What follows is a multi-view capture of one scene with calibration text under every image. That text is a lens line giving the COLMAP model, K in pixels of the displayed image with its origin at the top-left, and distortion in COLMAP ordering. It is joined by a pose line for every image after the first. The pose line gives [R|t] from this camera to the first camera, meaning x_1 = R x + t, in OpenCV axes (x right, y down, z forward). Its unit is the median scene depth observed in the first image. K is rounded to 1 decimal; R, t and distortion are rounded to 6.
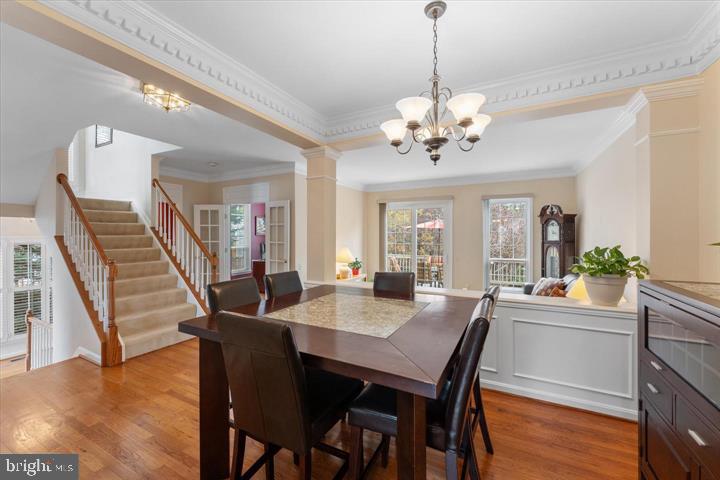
lens RADIAL K [[288.5, 0, 359.7], [0, 288.5, 238.8], [0, 0, 1]] dist [-0.001387, -0.000118]
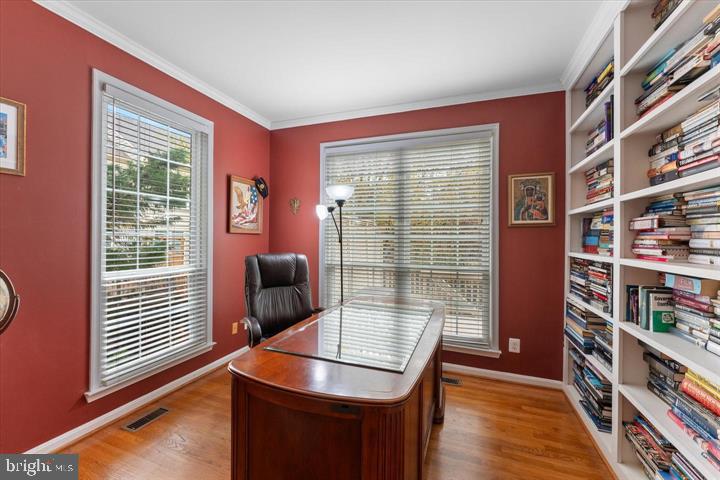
lens RADIAL K [[288.5, 0, 360.4], [0, 288.5, 237.9], [0, 0, 1]] dist [-0.001387, -0.000118]
pose [[0.992825, 0.009498, 0.119203, -0.248764], [-0.008852, 0.999943, -0.005950, -0.006228], [-0.119252, 0.004852, 0.992852, 0.652116]]
